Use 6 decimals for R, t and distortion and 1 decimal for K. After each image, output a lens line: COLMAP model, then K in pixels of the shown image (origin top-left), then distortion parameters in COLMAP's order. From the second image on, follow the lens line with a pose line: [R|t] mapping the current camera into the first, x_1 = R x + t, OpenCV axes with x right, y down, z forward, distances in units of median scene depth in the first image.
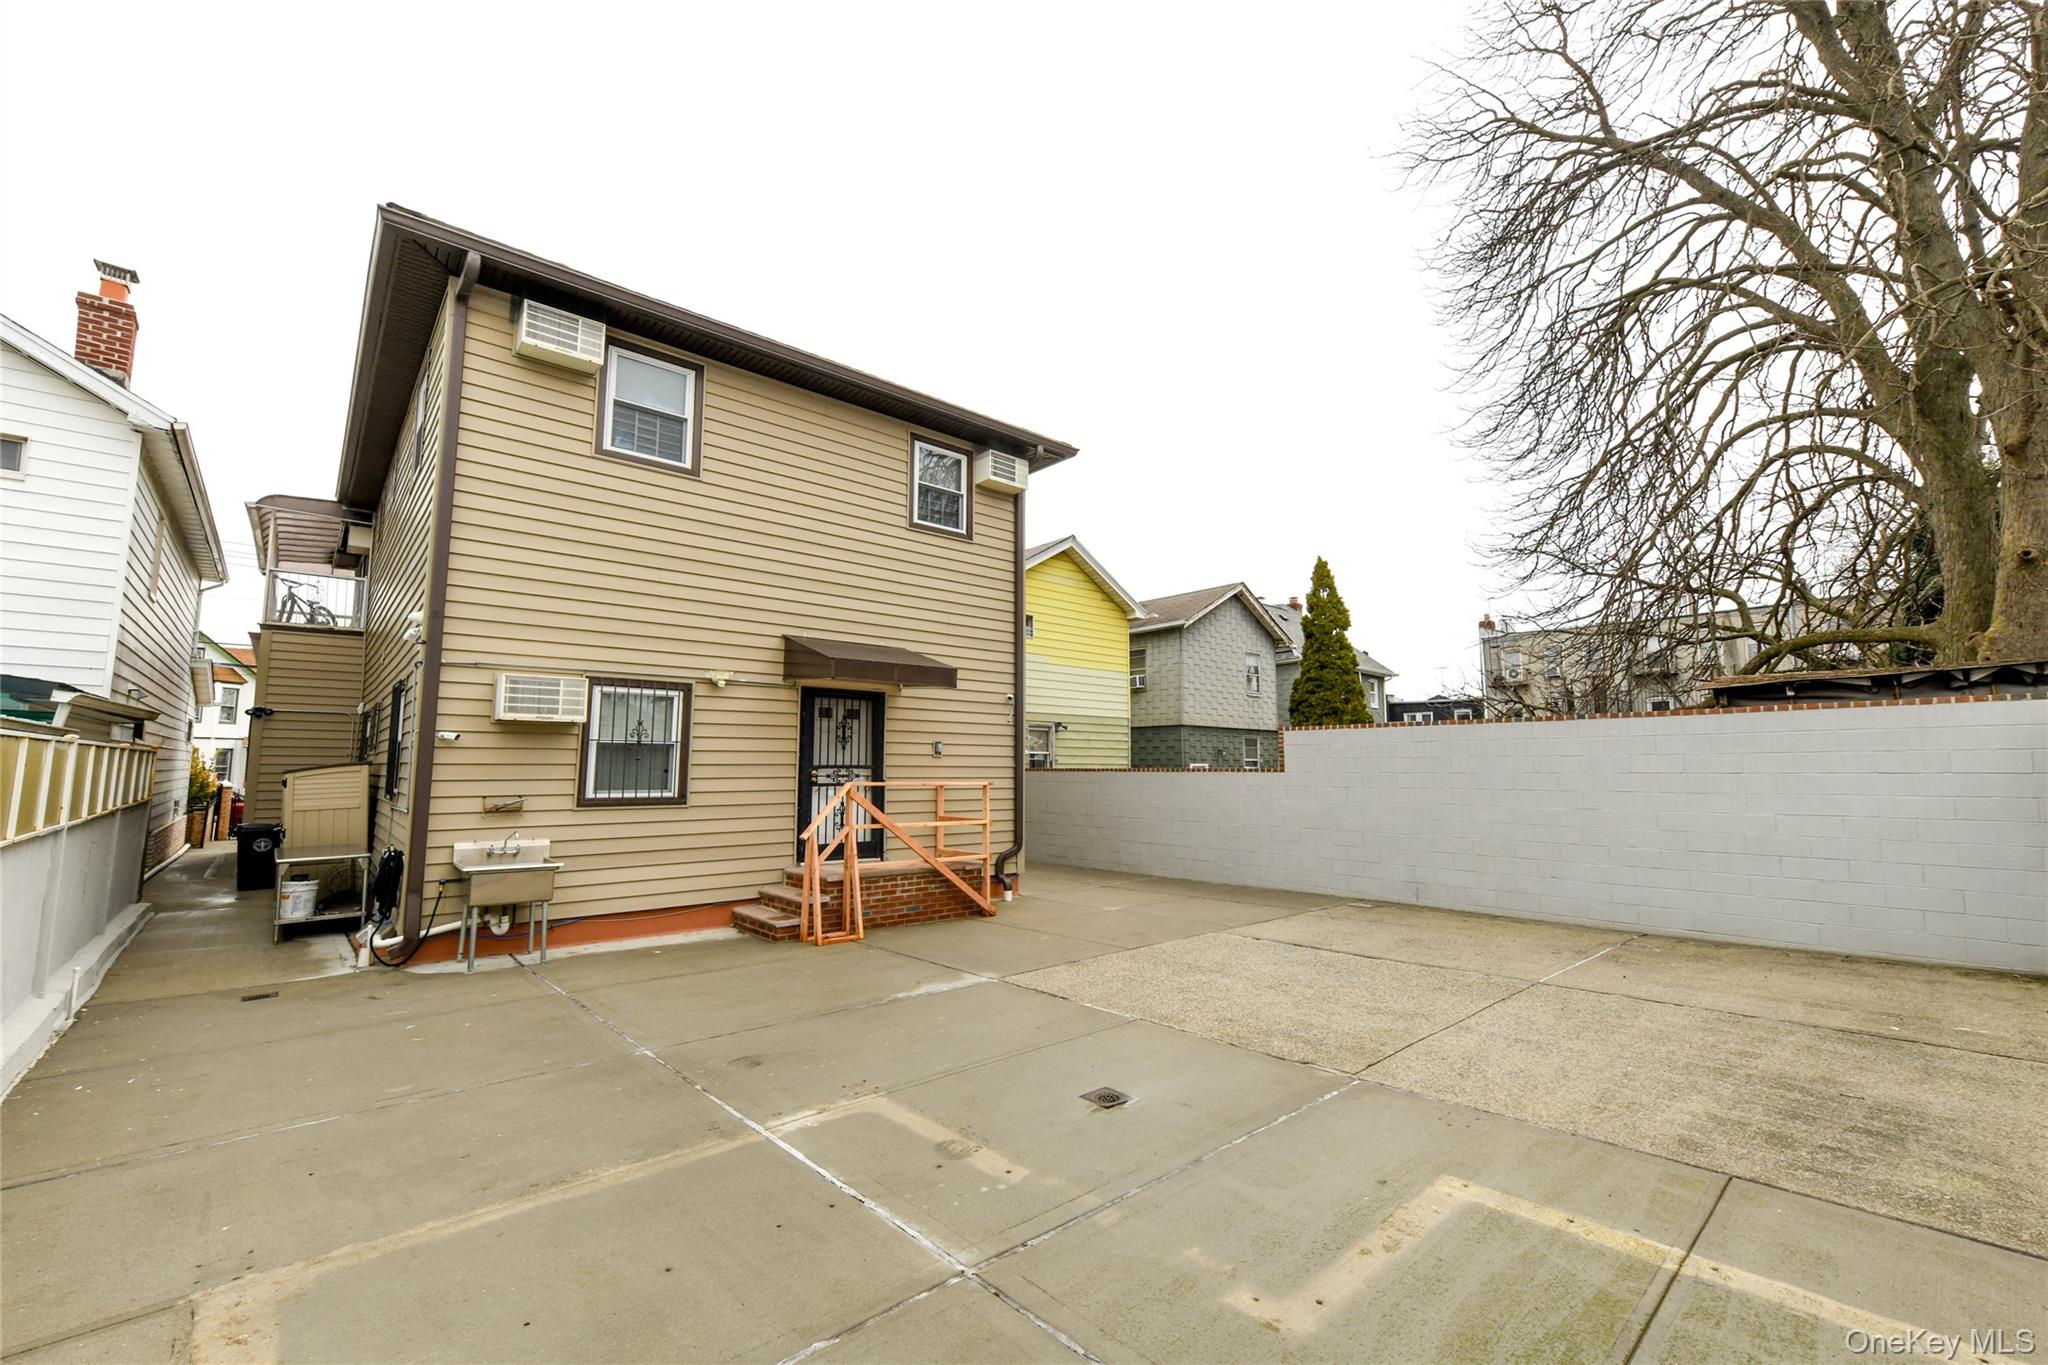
lens RADIAL K [[832.1, 0, 1030.7], [0, 832.1, 676.4], [0, 0, 1]] dist [0.008408, -0.003984]
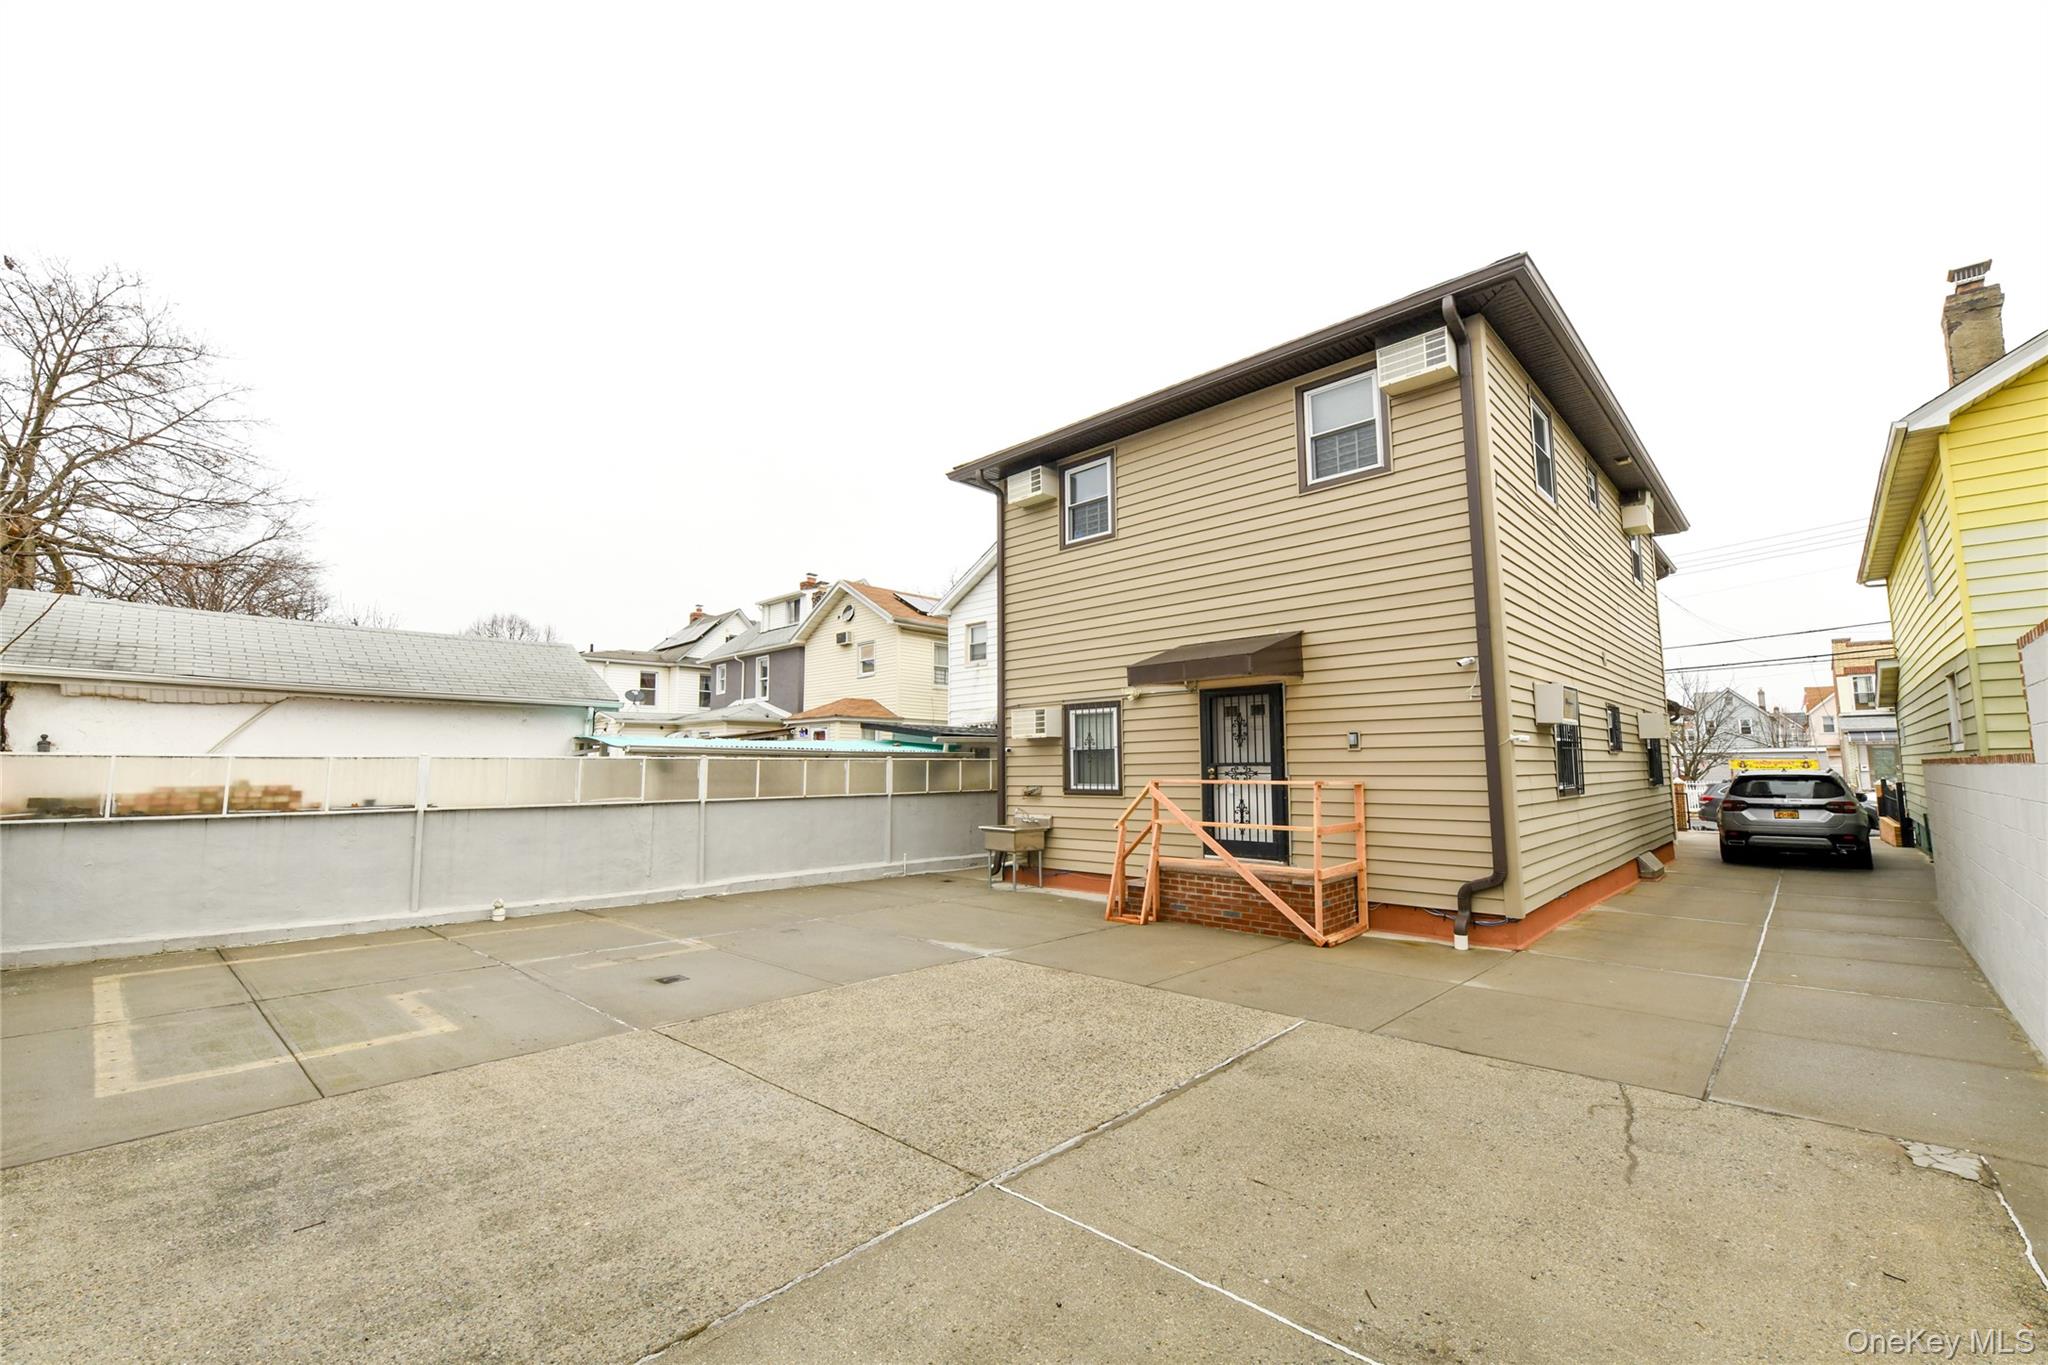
lens RADIAL K [[832.1, 0, 1037.6], [0, 832.1, 681.9], [0, 0, 1]] dist [0.008408, -0.003984]
pose [[0.108187, -0.108218, -0.988223, 0.847445], [0.119058, 0.988313, -0.095194, 0.087591], [0.986976, -0.107357, 0.119807, 0.740683]]
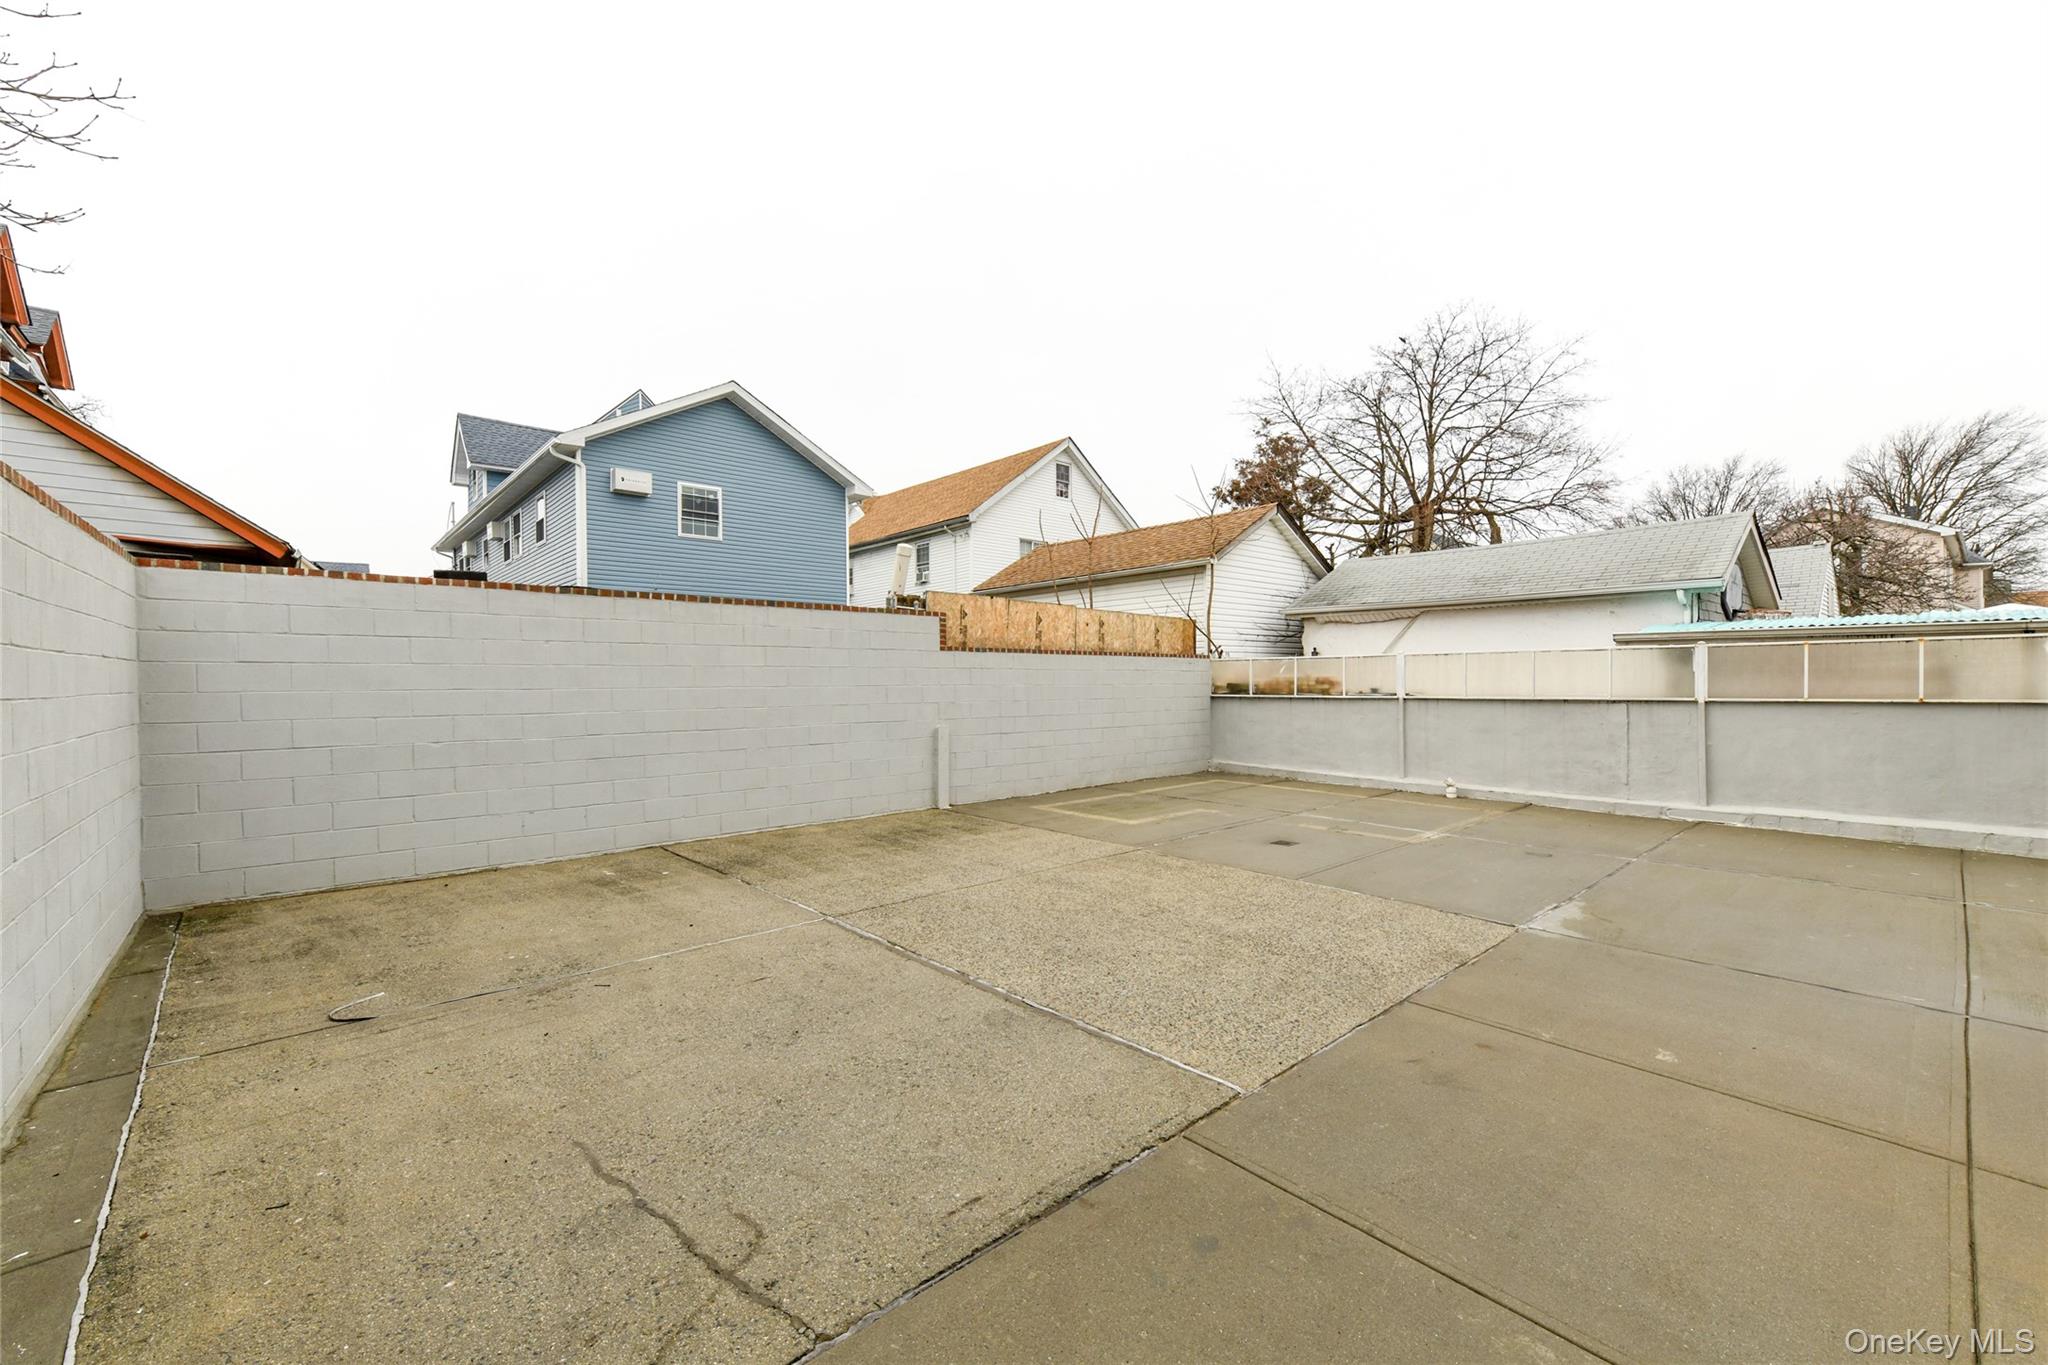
lens RADIAL K [[832.1, 0, 1027.4], [0, 832.1, 683.1], [0, 0, 1]] dist [0.008408, -0.003984]
pose [[-0.999885, 0.003723, -0.014707, 0.330806], [0.005337, 0.993775, -0.111278, 0.169590], [0.014201, -0.111343, -0.993681, 1.337872]]
